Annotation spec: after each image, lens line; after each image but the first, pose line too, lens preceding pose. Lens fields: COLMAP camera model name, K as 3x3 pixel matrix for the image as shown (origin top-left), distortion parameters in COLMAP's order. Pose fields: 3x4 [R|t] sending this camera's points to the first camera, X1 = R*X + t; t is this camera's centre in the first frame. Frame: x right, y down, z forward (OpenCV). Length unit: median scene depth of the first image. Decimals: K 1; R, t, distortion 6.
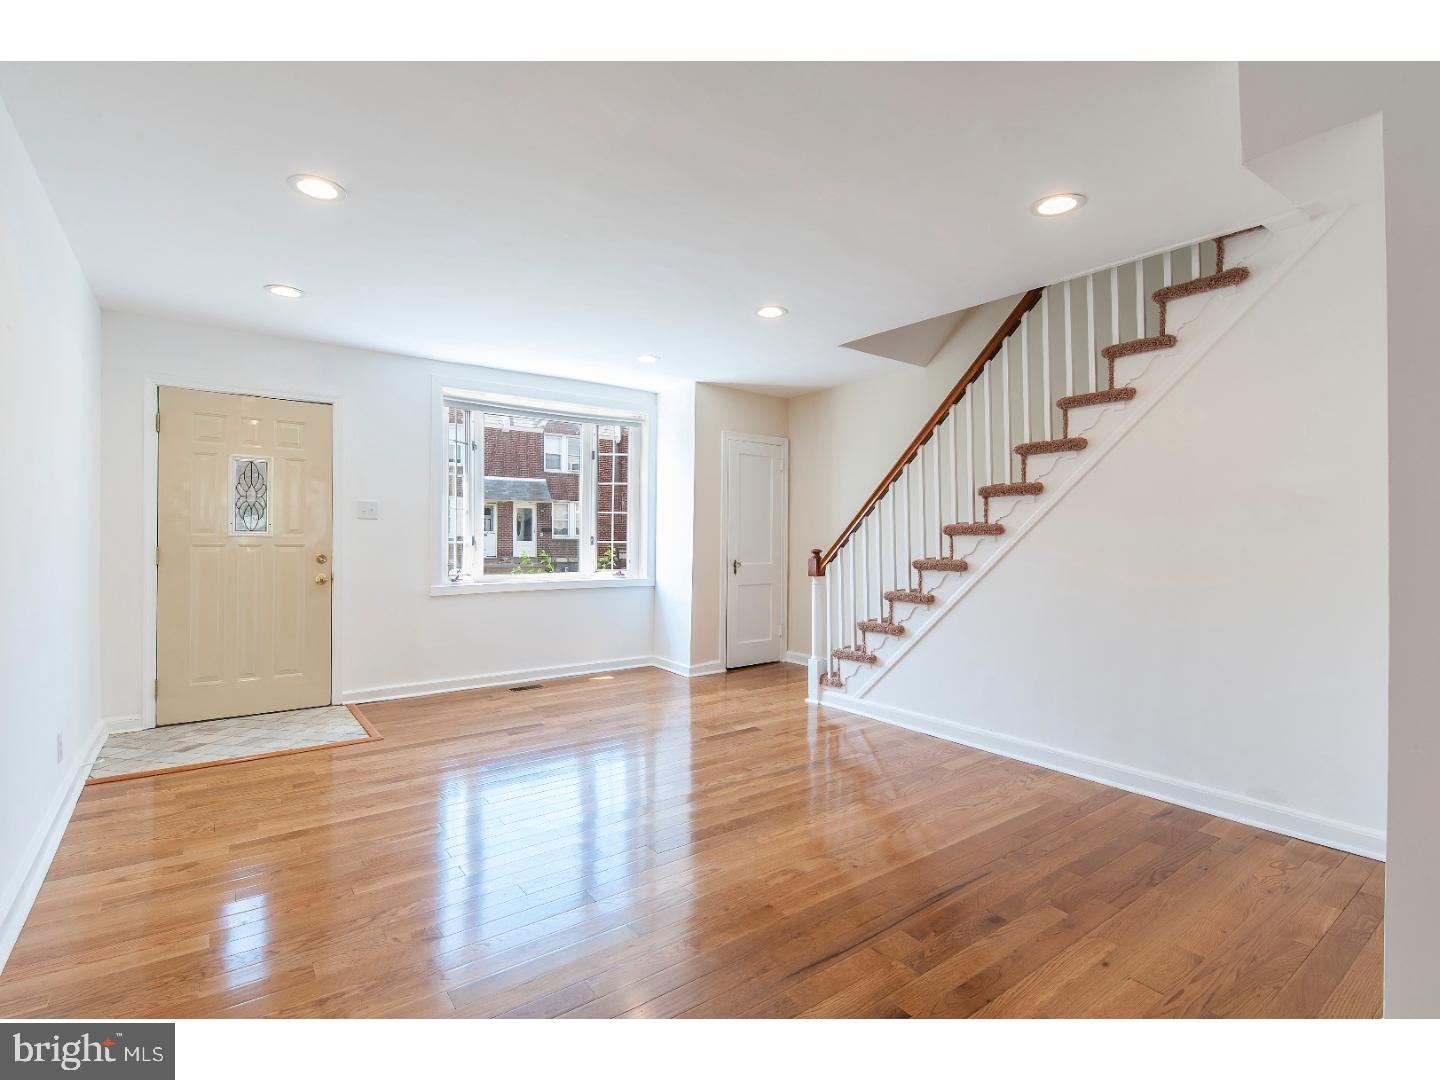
lens RADIAL K [[689.1, 0, 717.7], [0, 689.1, 539.0], [0, 0, 1]] dist [-0.005182, 0.000247]
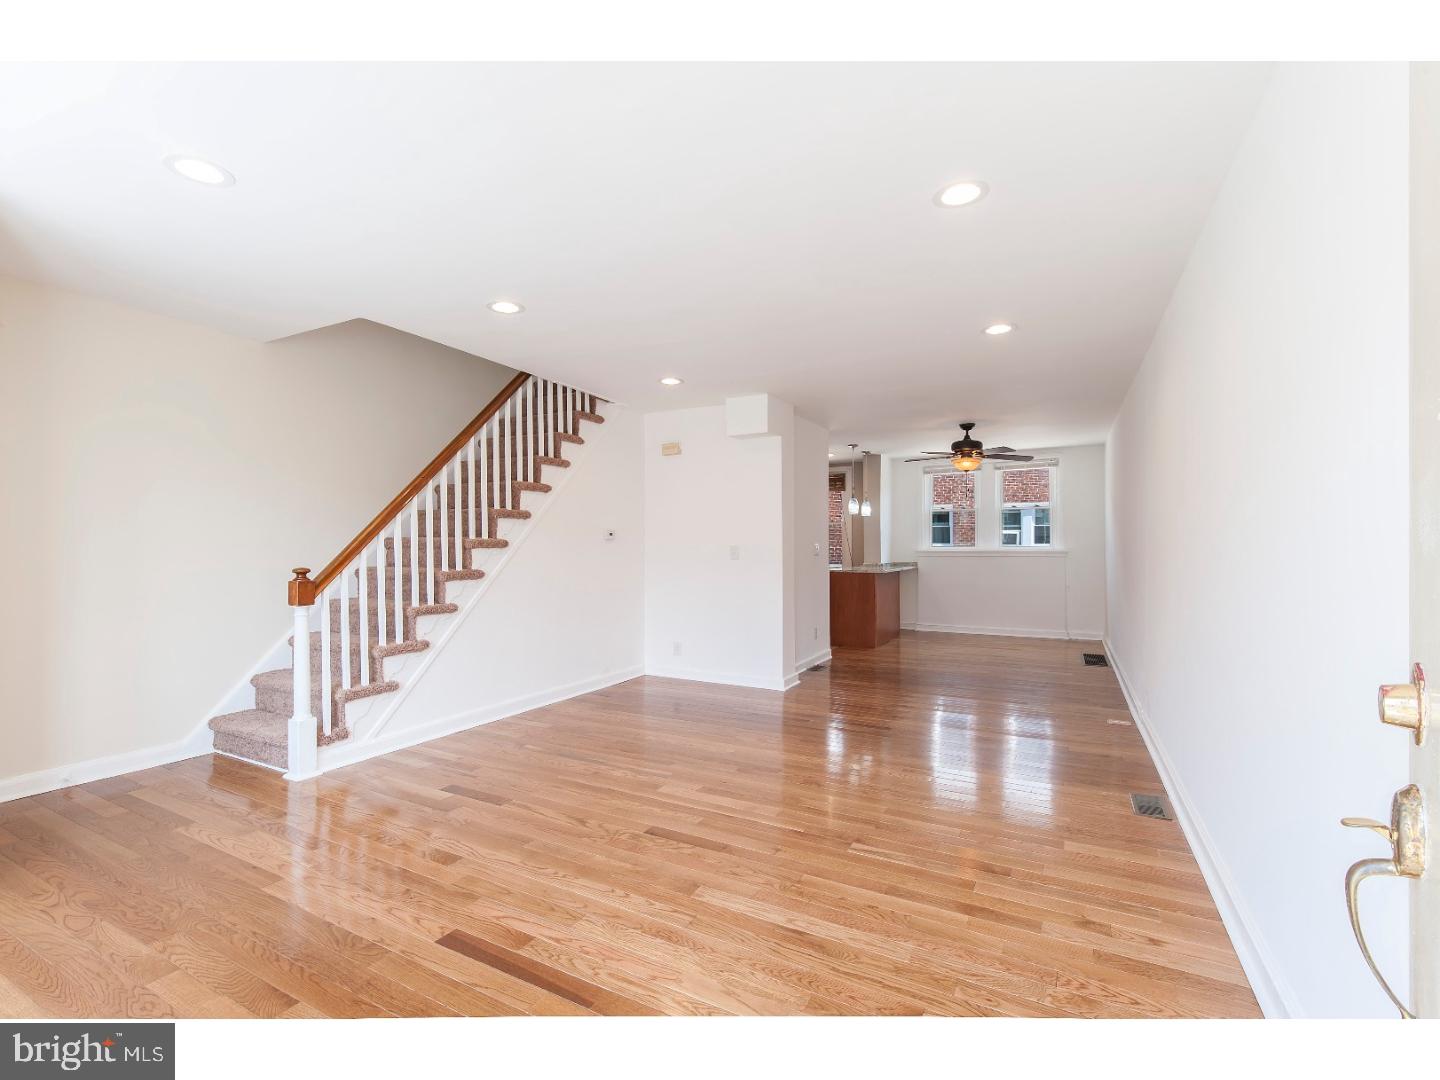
lens RADIAL K [[660.4, 0, 710.8], [0, 660.4, 545.3], [0, 0, 1]] dist [0.002554, 0.000287]
pose [[-0.431496, -0.004184, 0.902105, -0.858086], [-0.000871, 0.999991, 0.004222, -0.015727], [-0.902114, 0.001036, -0.431496, 1.162720]]
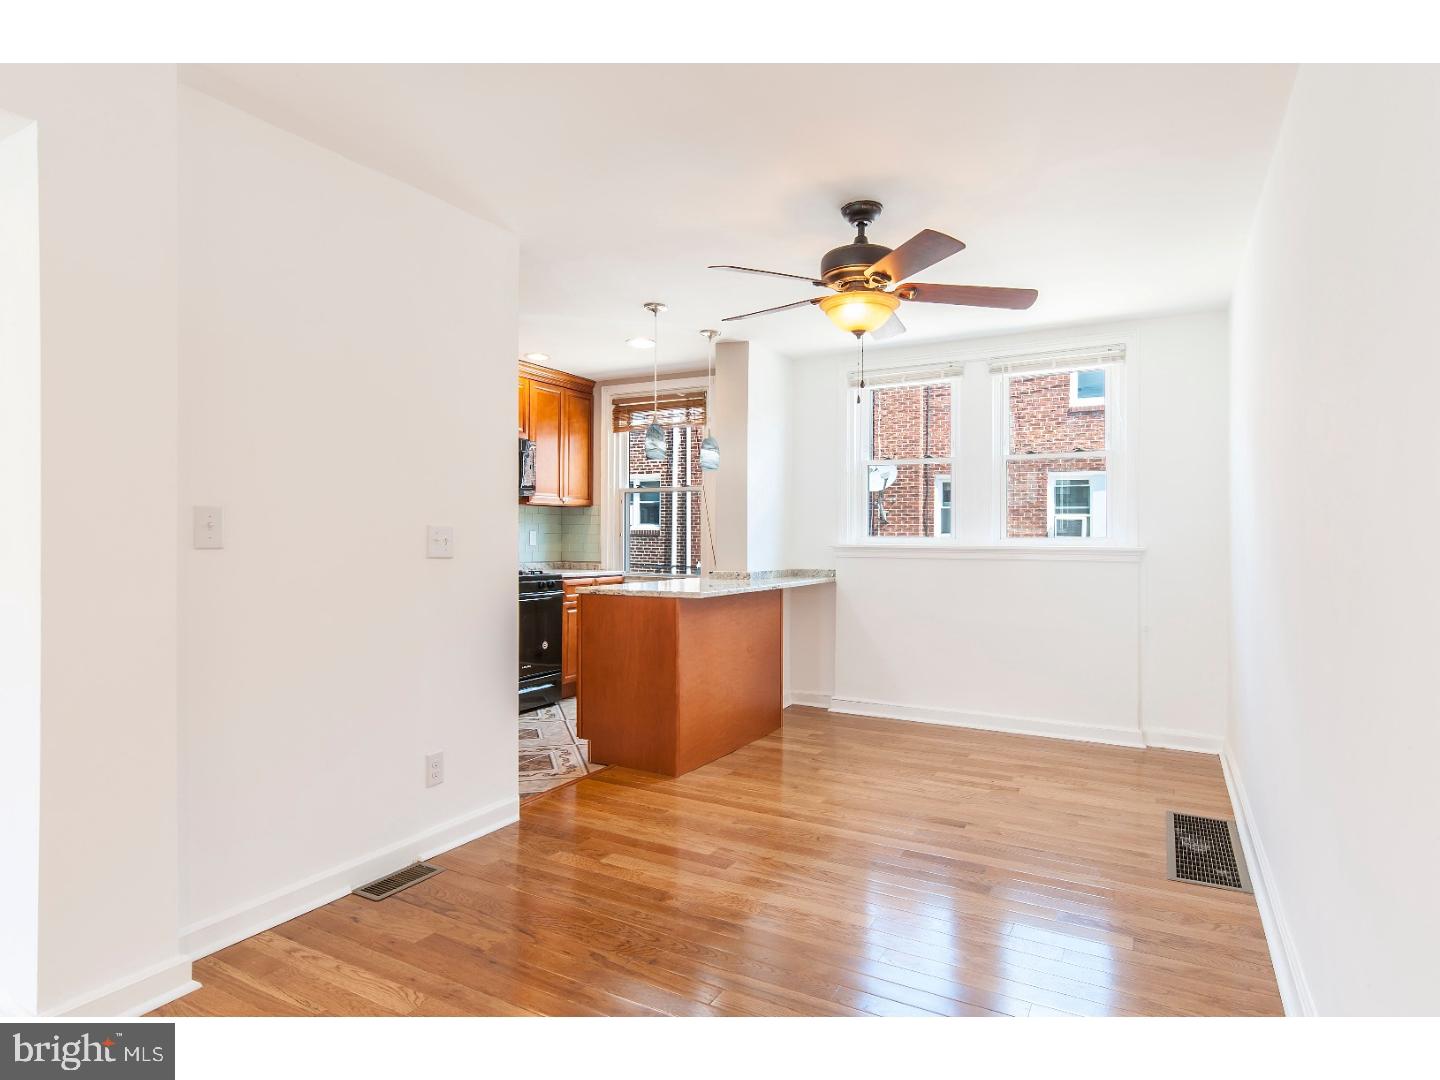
lens RADIAL K [[824.7, 0, 718.6], [0, 824.7, 537.5], [0, 0, 1]] dist [-0.002141, -0.000846]
pose [[-0.424087, -0.006424, 0.905599, -0.627105], [-0.006304, 0.999972, 0.004141, -0.011801], [-0.905599, -0.003953, -0.424116, 0.822434]]
